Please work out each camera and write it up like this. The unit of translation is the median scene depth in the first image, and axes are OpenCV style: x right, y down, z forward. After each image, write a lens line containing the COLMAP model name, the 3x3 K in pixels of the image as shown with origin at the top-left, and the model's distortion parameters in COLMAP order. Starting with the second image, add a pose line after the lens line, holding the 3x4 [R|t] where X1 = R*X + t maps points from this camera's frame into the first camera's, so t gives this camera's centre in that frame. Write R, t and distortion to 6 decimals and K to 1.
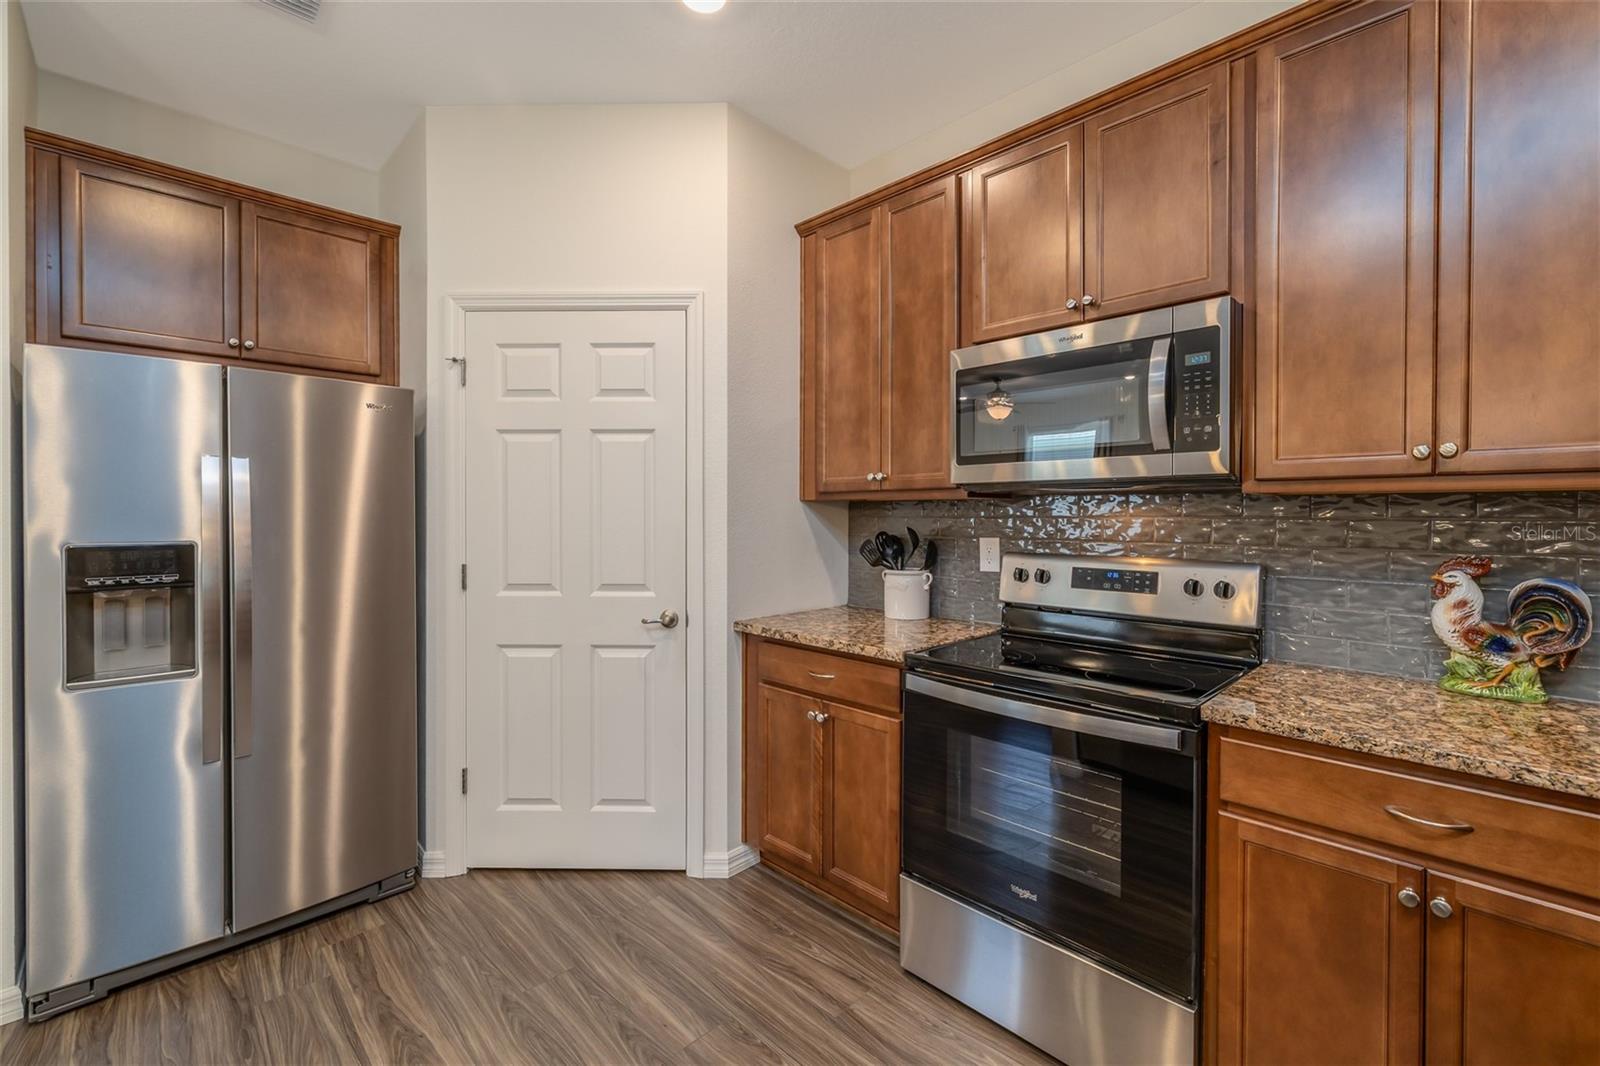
lens RADIAL K [[689.8, 0, 831.6], [0, 689.8, 523.8], [0, 0, 1]] dist [0.002742, -0.001487]
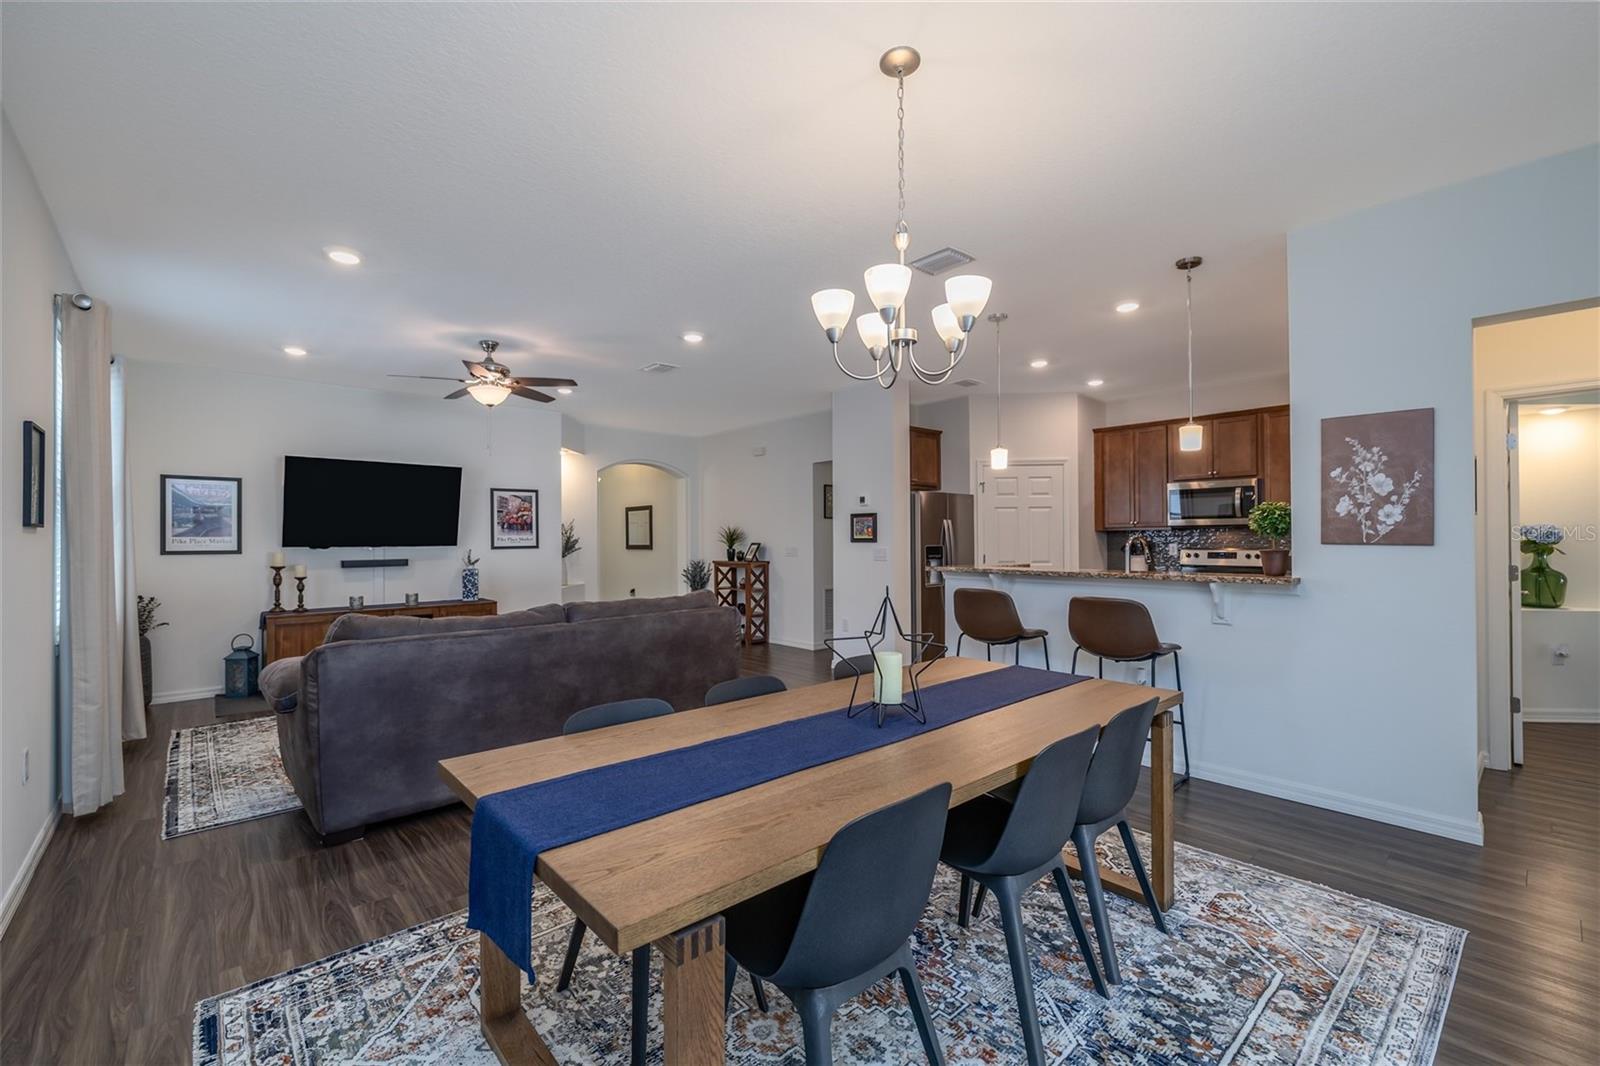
lens RADIAL K [[689.8, 0, 829.4], [0, 689.8, 534.8], [0, 0, 1]] dist [0.002742, -0.001487]
pose [[0.998498, -0.007179, -0.054311, -1.146704], [0.006168, 0.999805, -0.018764, 0.032812], [0.054435, 0.018401, 0.998348, -2.130017]]
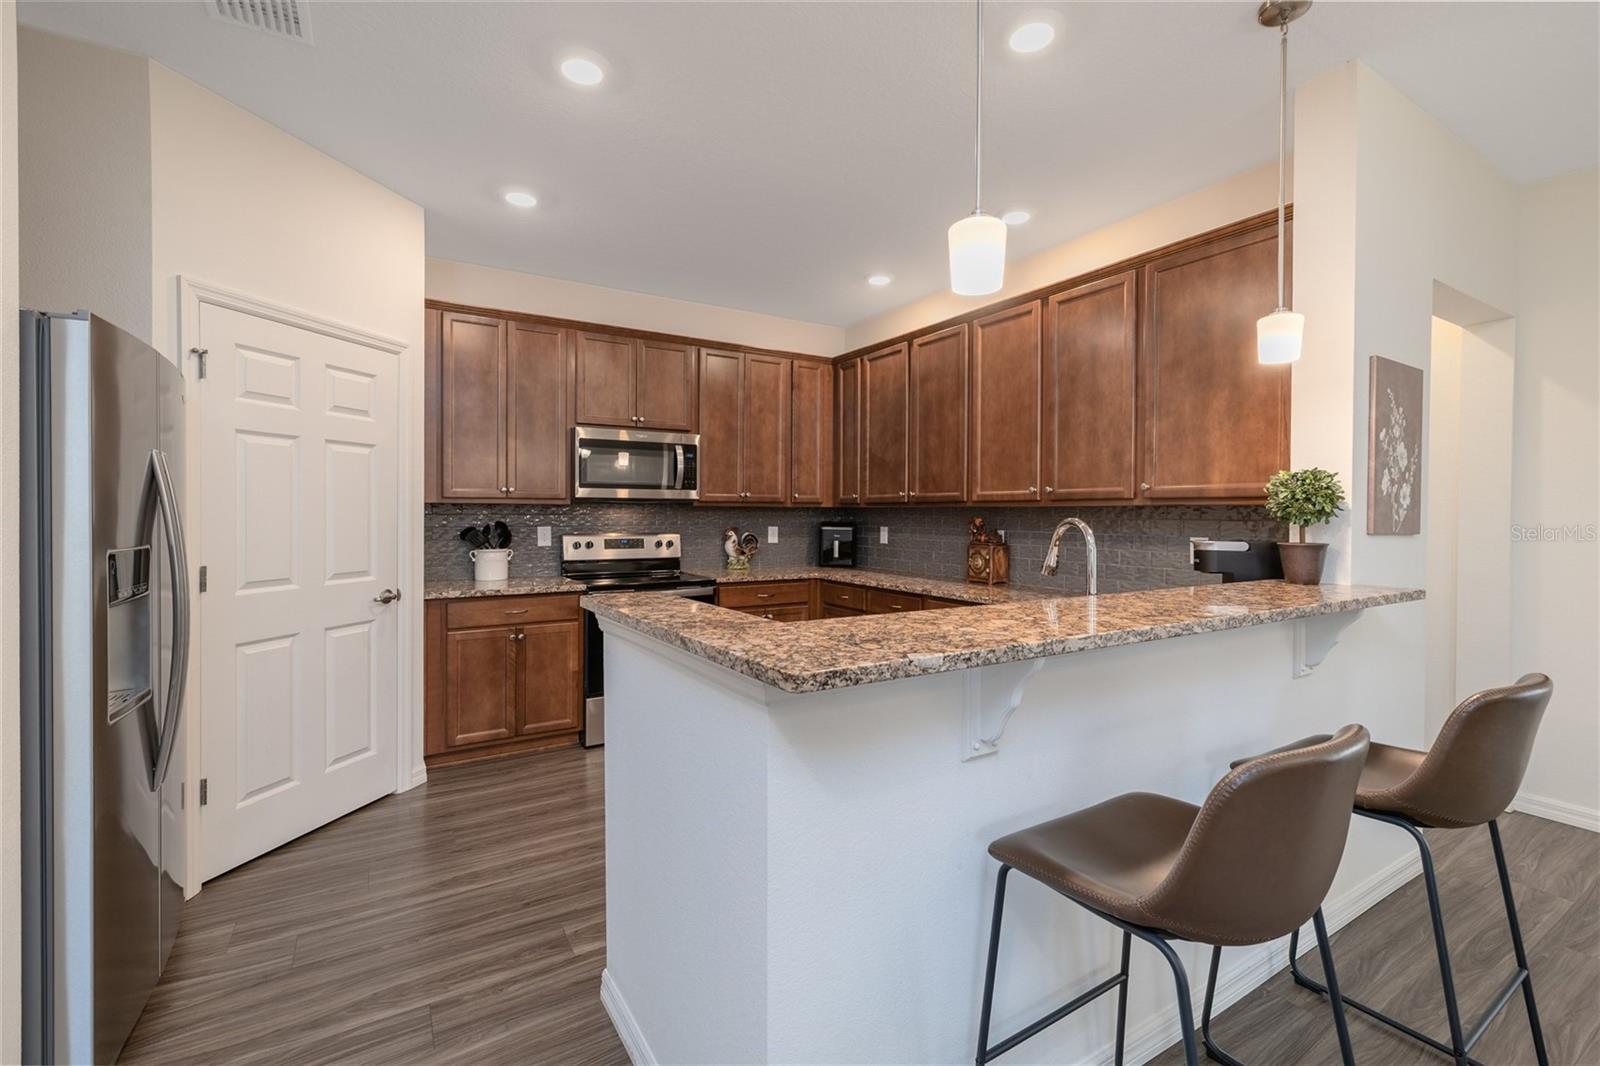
lens RADIAL K [[689.8, 0, 795.8], [0, 689.8, 528.2], [0, 0, 1]] dist [0.002742, -0.001487]
pose [[0.238552, -0.022848, 0.970861, -1.459560], [0.008737, 0.999733, 0.021381, -0.007640], [-0.971090, 0.003382, 0.238688, -0.030090]]
